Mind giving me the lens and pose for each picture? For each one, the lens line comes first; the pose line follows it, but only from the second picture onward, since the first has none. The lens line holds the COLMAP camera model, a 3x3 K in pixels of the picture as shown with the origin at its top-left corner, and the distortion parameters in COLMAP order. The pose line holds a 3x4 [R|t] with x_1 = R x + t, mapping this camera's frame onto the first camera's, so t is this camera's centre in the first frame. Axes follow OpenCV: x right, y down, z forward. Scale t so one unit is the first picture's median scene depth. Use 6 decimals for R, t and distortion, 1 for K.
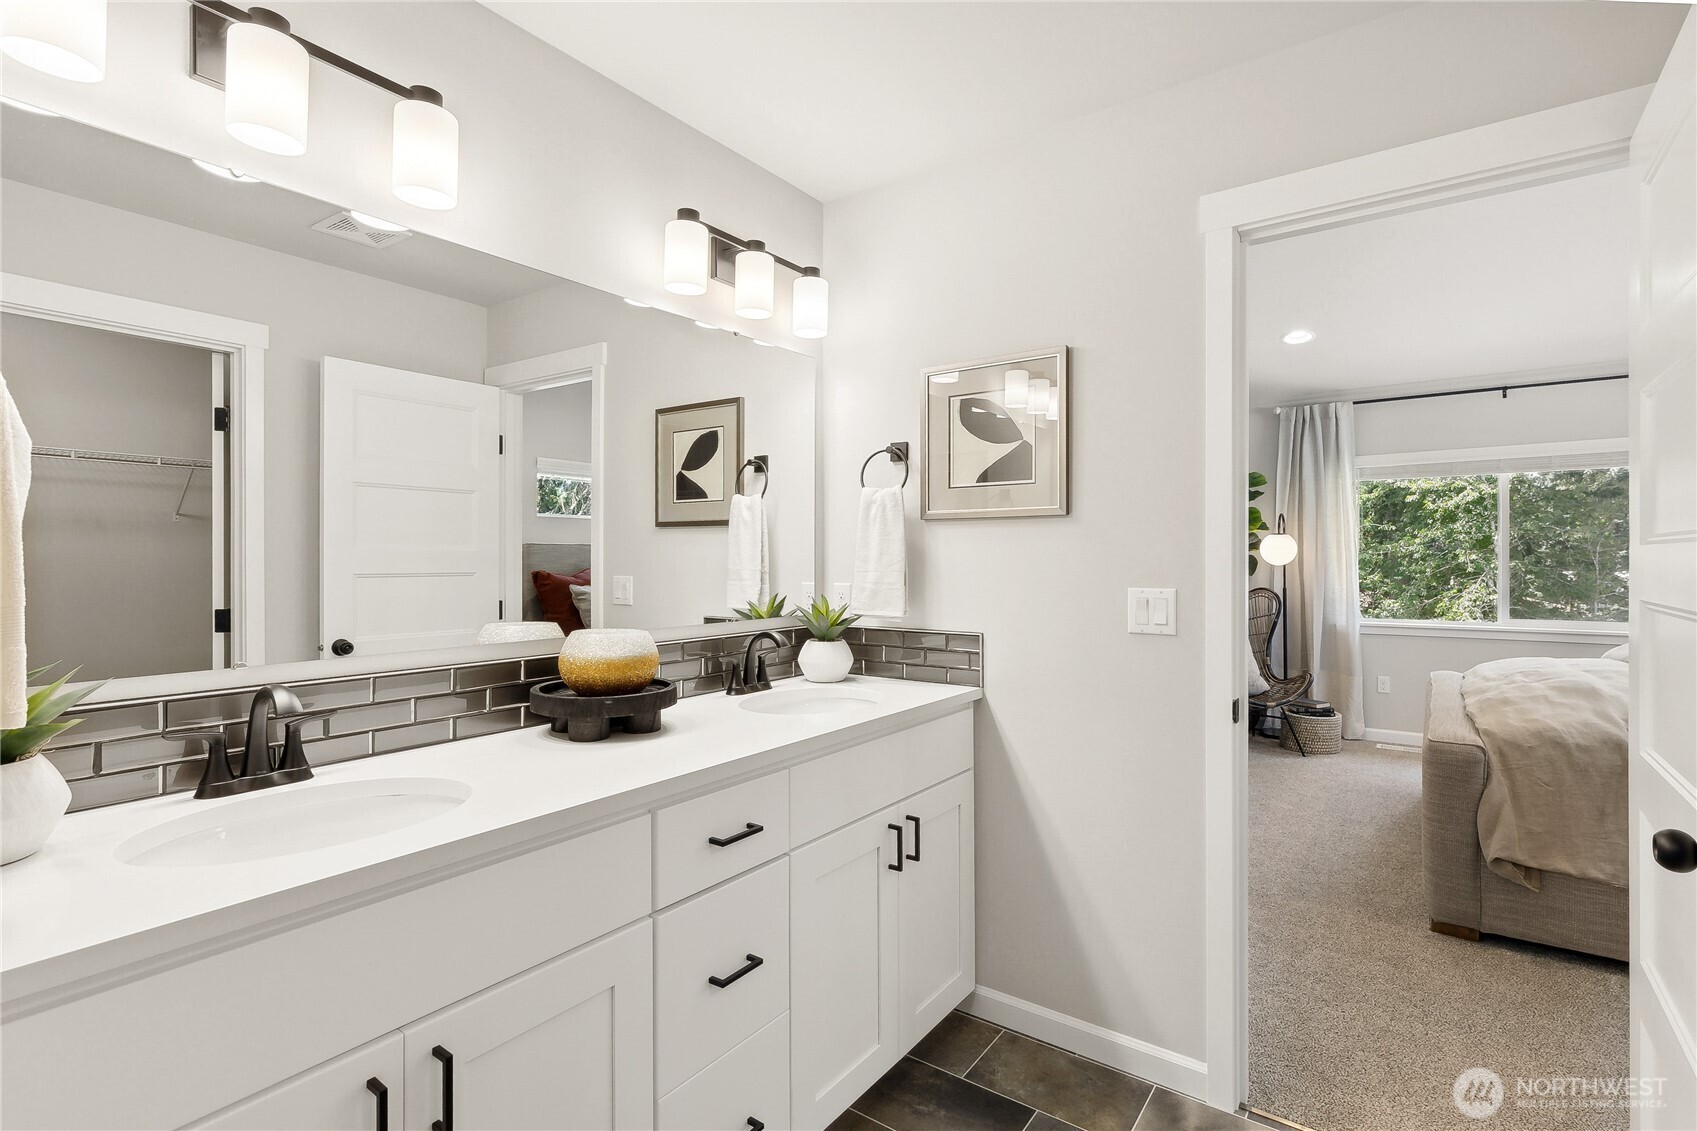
lens RADIAL K [[759.4, 0, 847.8], [0, 759.4, 557.7], [0, 0, 1]] dist [0.005695, -0.001721]
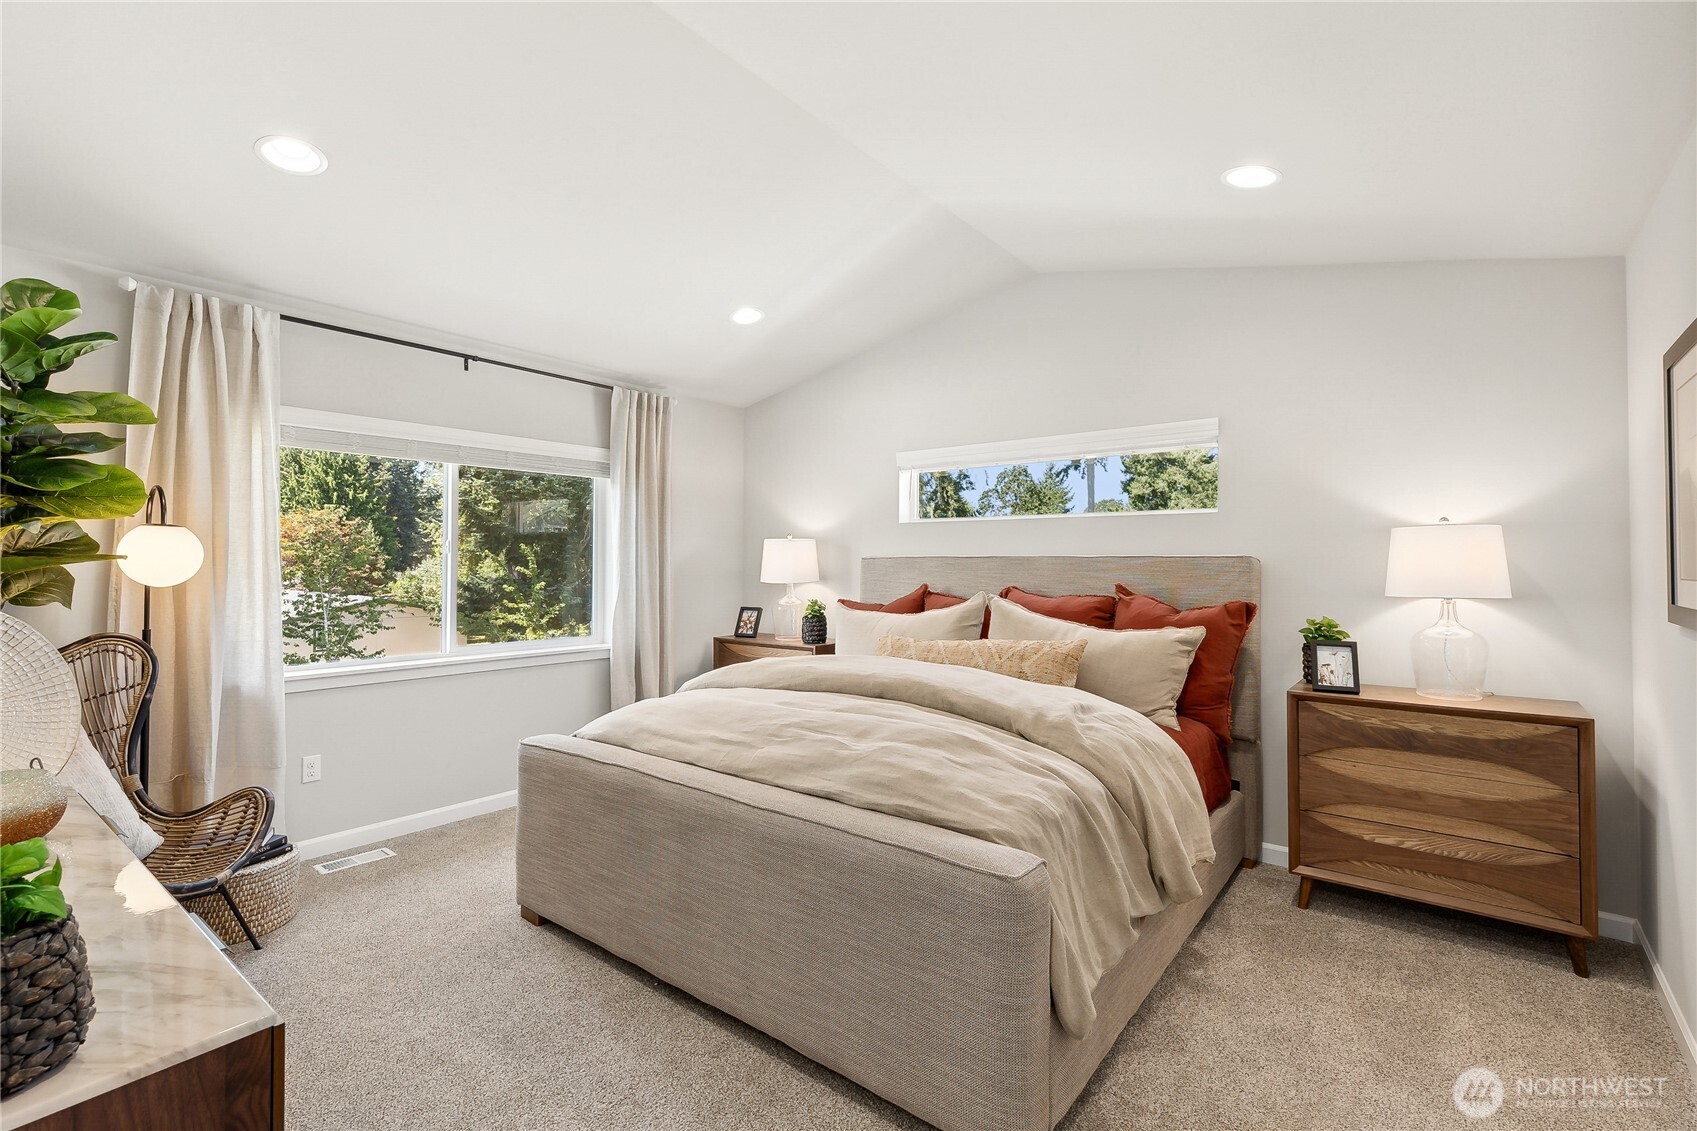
lens RADIAL K [[759.4, 0, 849.0], [0, 759.4, 557.7], [0, 0, 1]] dist [0.005695, -0.001721]
pose [[0.005714, 0.003775, 0.999977, 0.061614], [0.003639, 0.999986, -0.003796, -0.007219], [-0.999977, 0.003661, 0.005700, 0.538160]]
